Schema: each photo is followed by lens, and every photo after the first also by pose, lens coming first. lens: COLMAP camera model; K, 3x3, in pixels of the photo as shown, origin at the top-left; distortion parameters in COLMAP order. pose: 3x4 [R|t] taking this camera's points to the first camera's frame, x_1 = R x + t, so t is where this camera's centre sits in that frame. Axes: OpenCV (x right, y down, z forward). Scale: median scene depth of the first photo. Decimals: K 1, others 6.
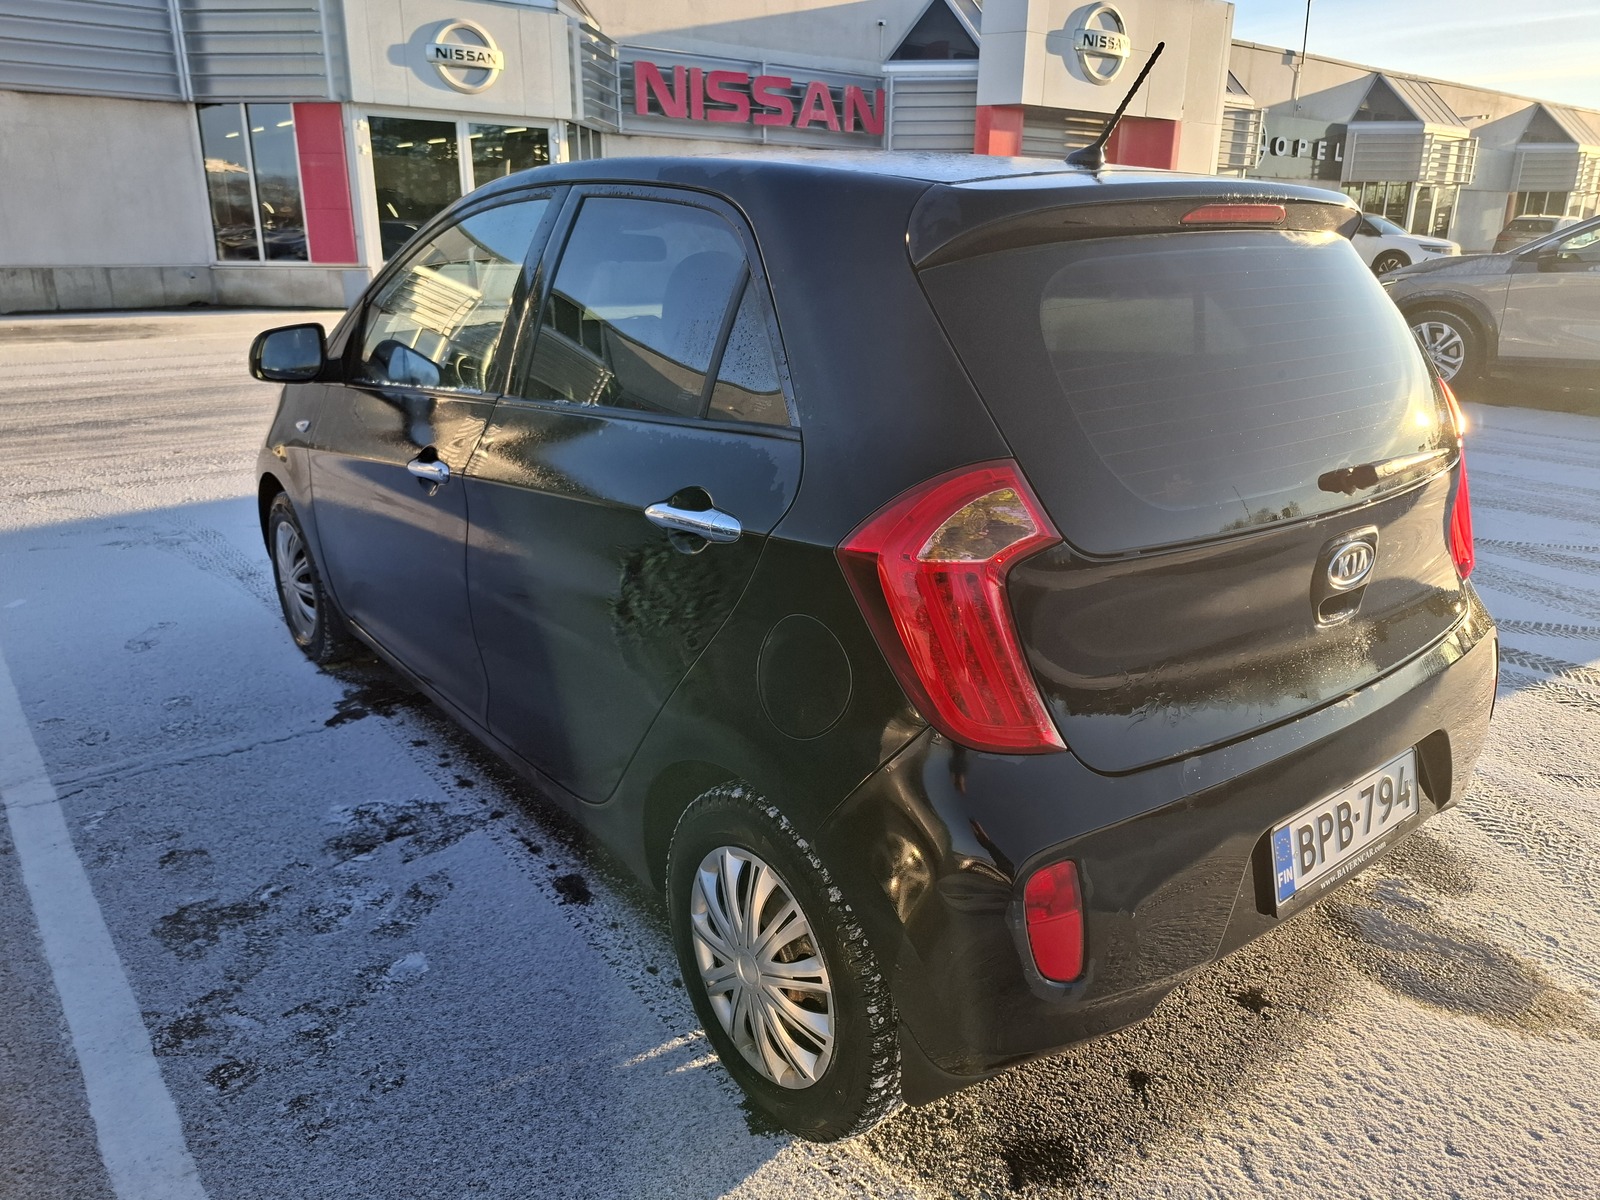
lens RADIAL K [[1139.1, 0, 800.0], [0, 1139.1, 600.0], [0, 0, 1]] dist [0.004640, -0.000925]
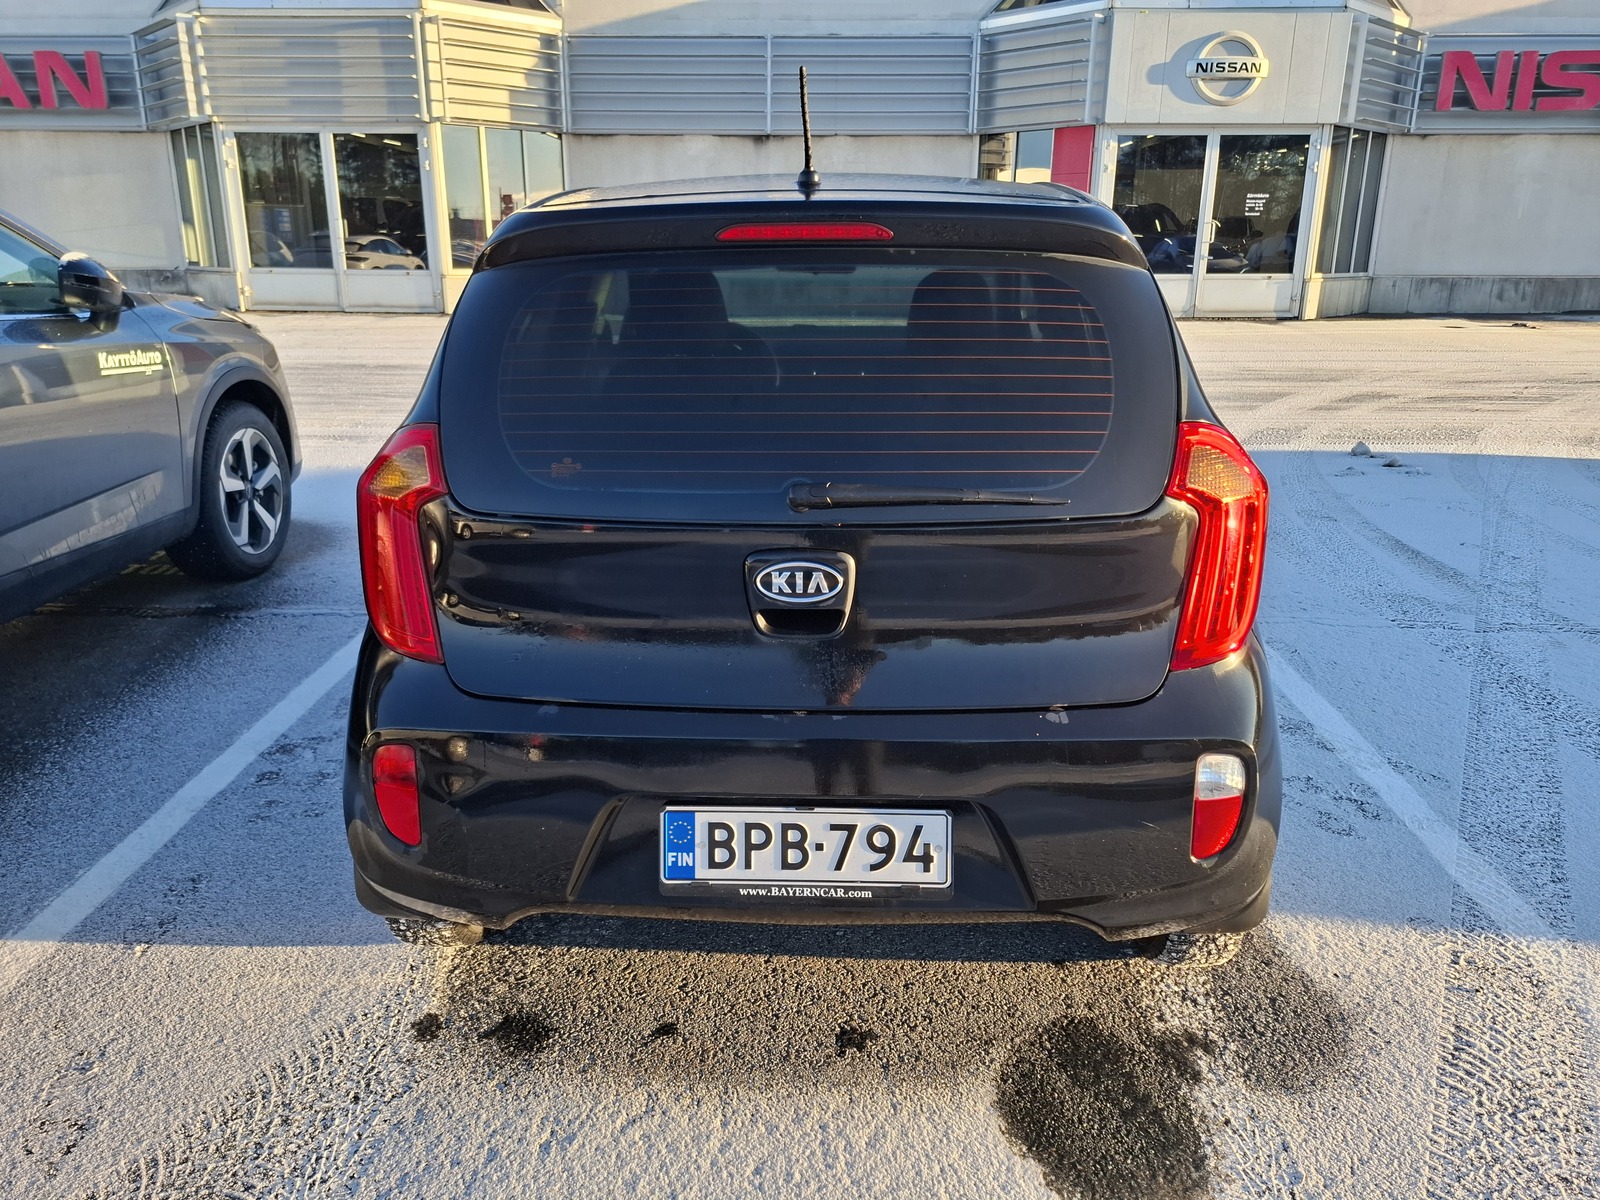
lens RADIAL K [[1143.2, 0, 800.0], [0, 1143.2, 600.0], [0, 0, 1]] dist [0.026273, -0.010775]
pose [[0.750193, 0.193216, -0.632359, 0.155898], [-0.201790, 0.977631, 0.059321, -0.010117], [0.629676, 0.083102, 0.772401, 0.033473]]
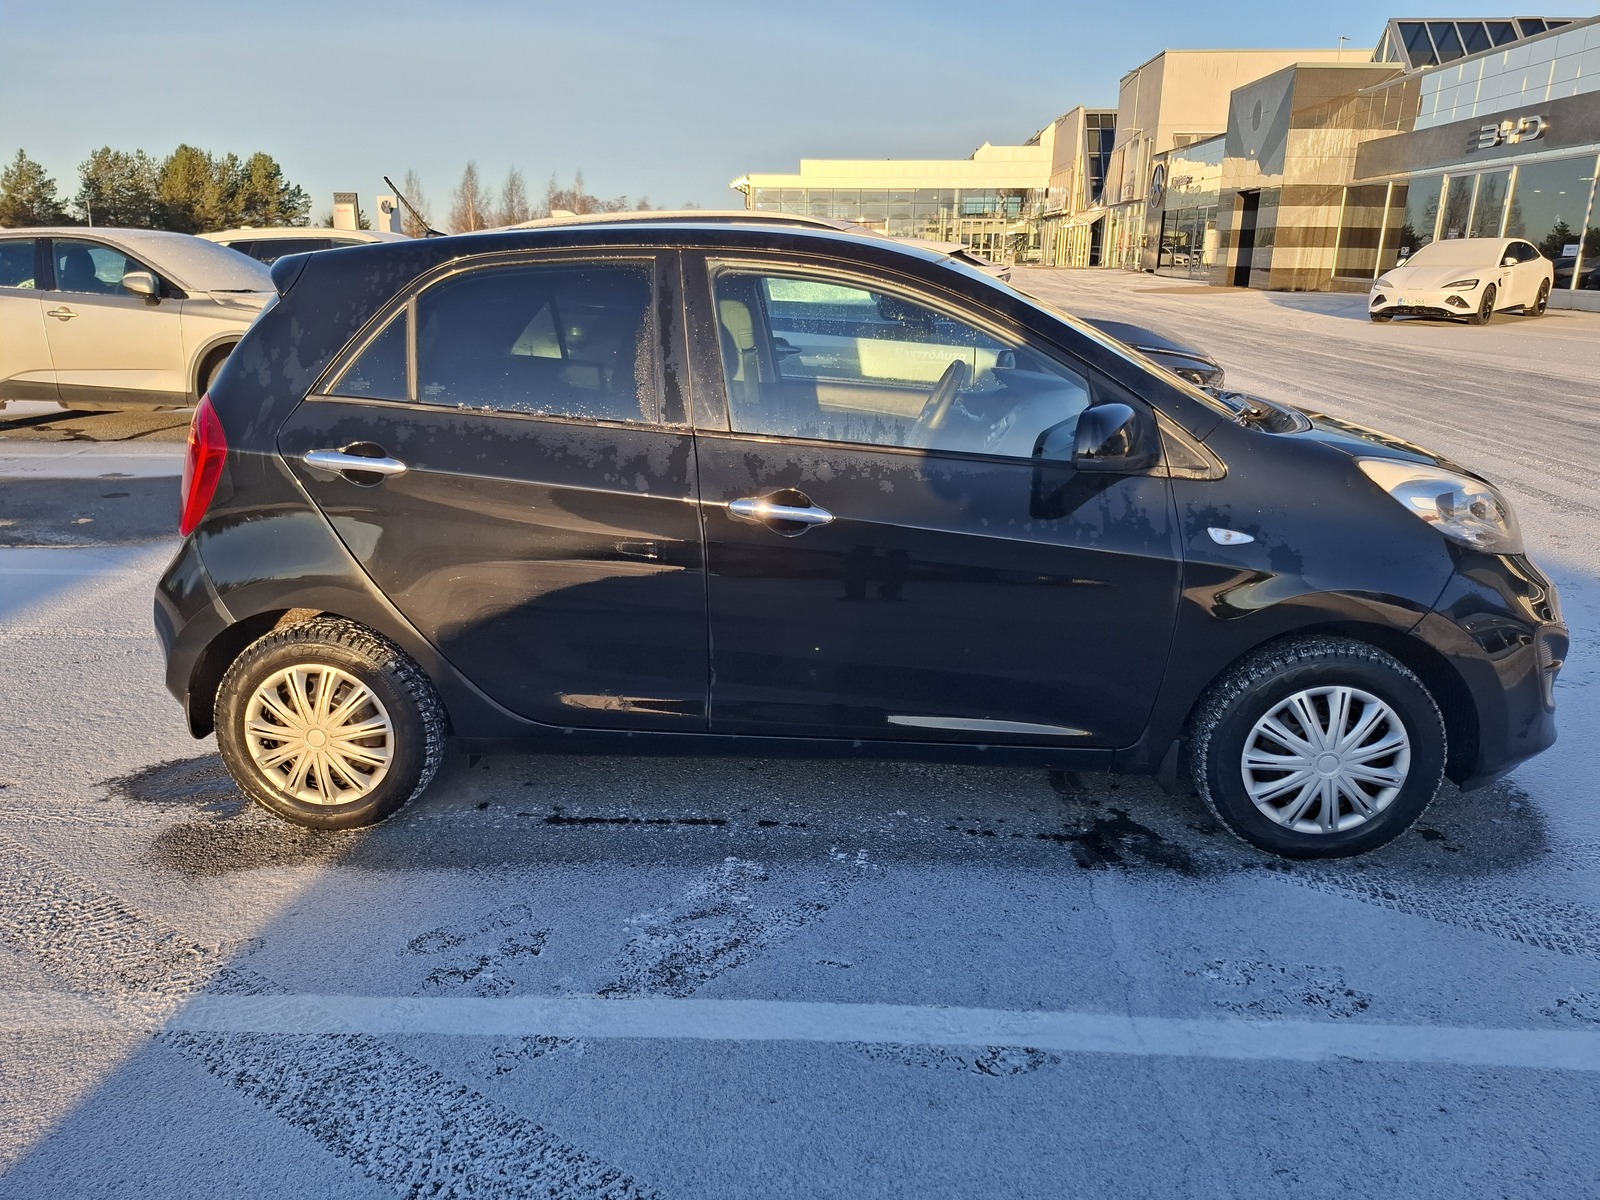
lens RADIAL K [[1139.1, 0, 800.0], [0, 1139.1, 600.0], [0, 0, 1]] dist [0.004640, -0.000925]
pose [[-0.693521, 0.201573, -0.691662, 0.181516], [-0.233024, 0.845691, 0.480112, -0.135564], [0.681710, 0.494141, -0.539533, 0.398647]]
